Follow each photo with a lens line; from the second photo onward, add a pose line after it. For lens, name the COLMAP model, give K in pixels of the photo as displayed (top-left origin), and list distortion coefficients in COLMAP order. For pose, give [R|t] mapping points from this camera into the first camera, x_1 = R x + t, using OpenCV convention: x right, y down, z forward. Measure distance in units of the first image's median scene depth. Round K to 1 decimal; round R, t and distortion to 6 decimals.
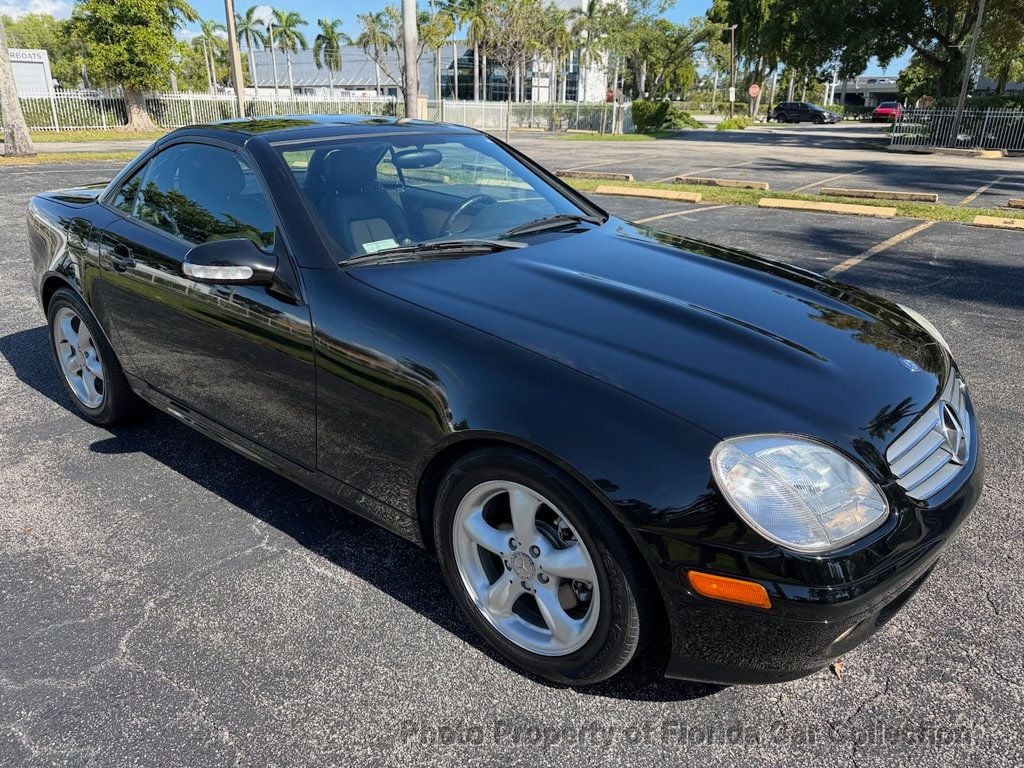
lens RADIAL K [[705.4, 0, 516.2], [0, 705.4, 383.6], [0, 0, 1]] dist [0.033243, -0.034232]
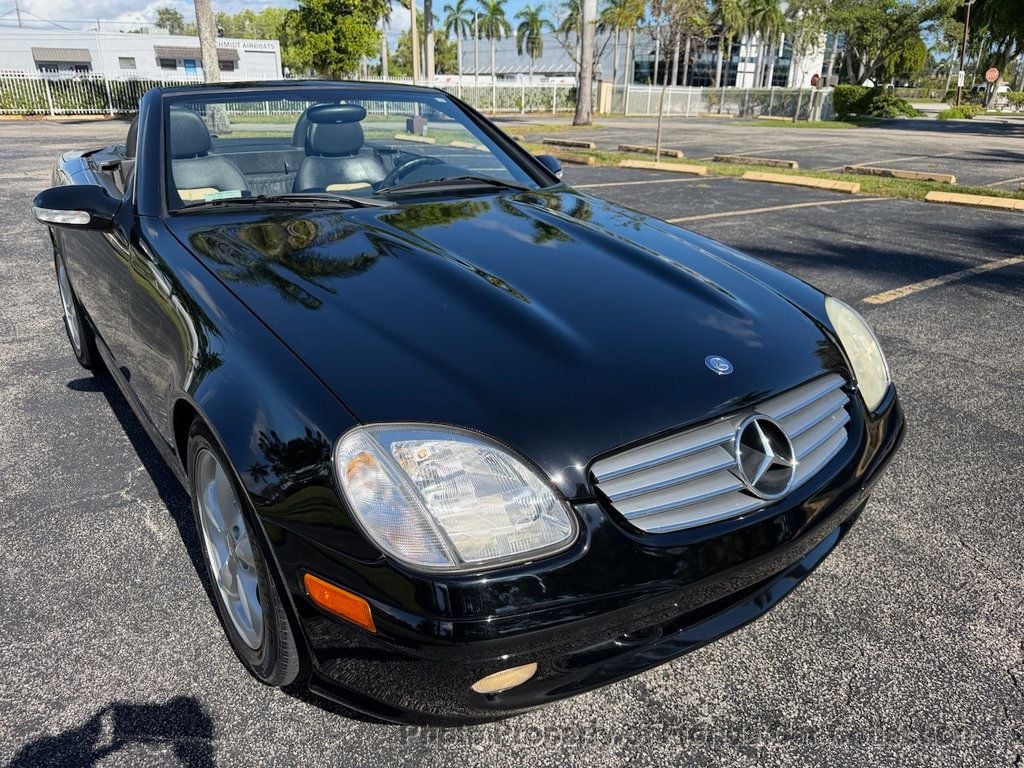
lens RADIAL K [[715.9, 0, 510.1], [0, 715.9, 379.6], [0, 0, 1]] dist [0.000525, -0.001652]
pose [[0.966665, 0.097130, -0.236907, 0.035383], [-0.094999, 0.995268, 0.020424, -0.000365], [0.237769, 0.002762, 0.971318, 0.012181]]
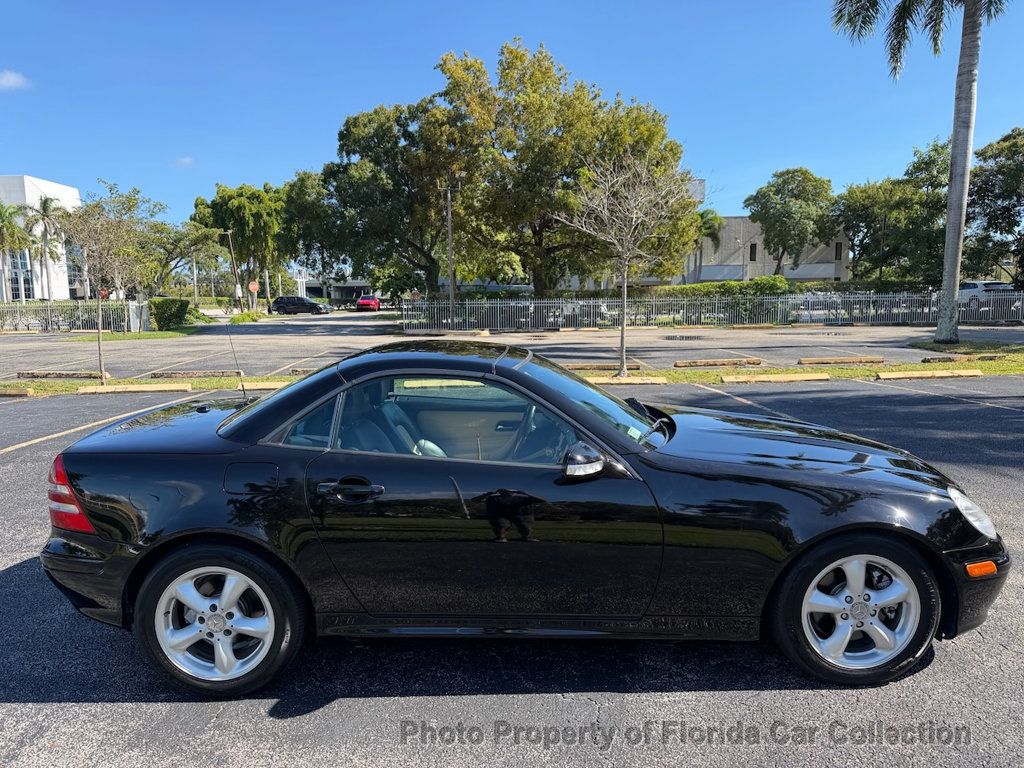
lens RADIAL K [[697.8, 0, 511.9], [0, 697.8, 415.0], [0, 0, 1]] dist [-0.004561, -0.004088]
pose [[0.787605, -0.122228, 0.603936, -0.096978], [0.244647, 0.961594, -0.124437, -0.010230], [-0.565532, 0.245758, 0.787259, 0.007457]]
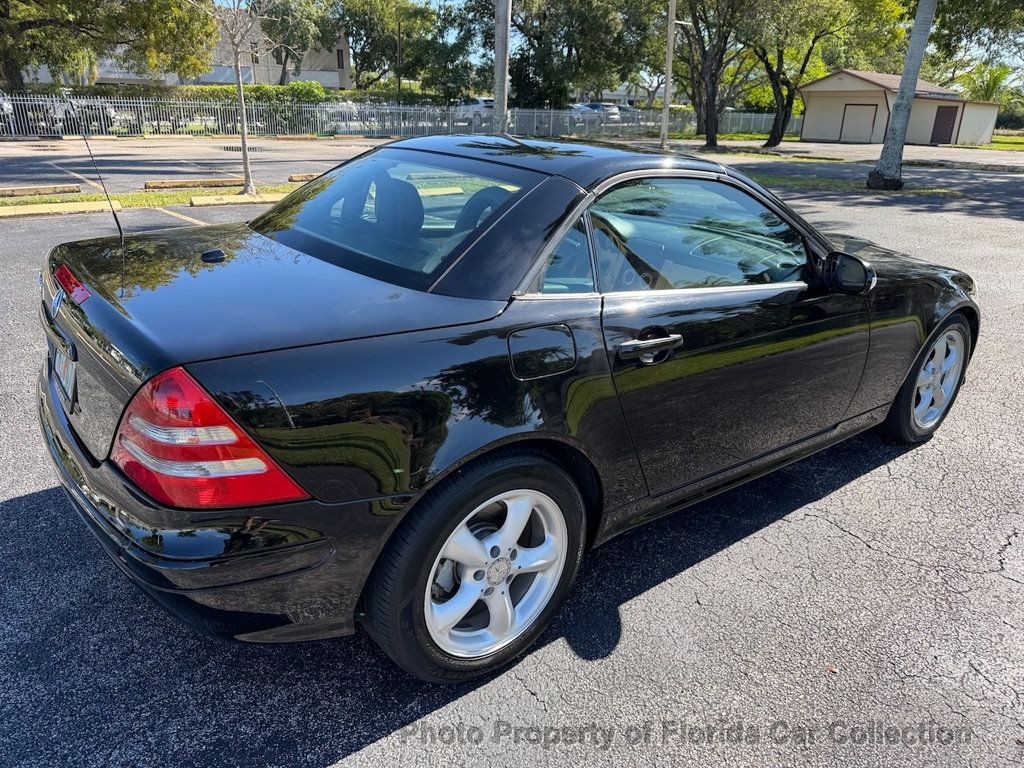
lens RADIAL K [[715.9, 0, 510.1], [0, 715.9, 379.6], [0, 0, 1]] dist [0.000525, -0.001652]
pose [[0.250777, -0.343648, 0.904996, -0.129811], [0.328328, 0.909650, 0.254435, -0.038730], [-0.910666, 0.233329, 0.340948, 0.090359]]
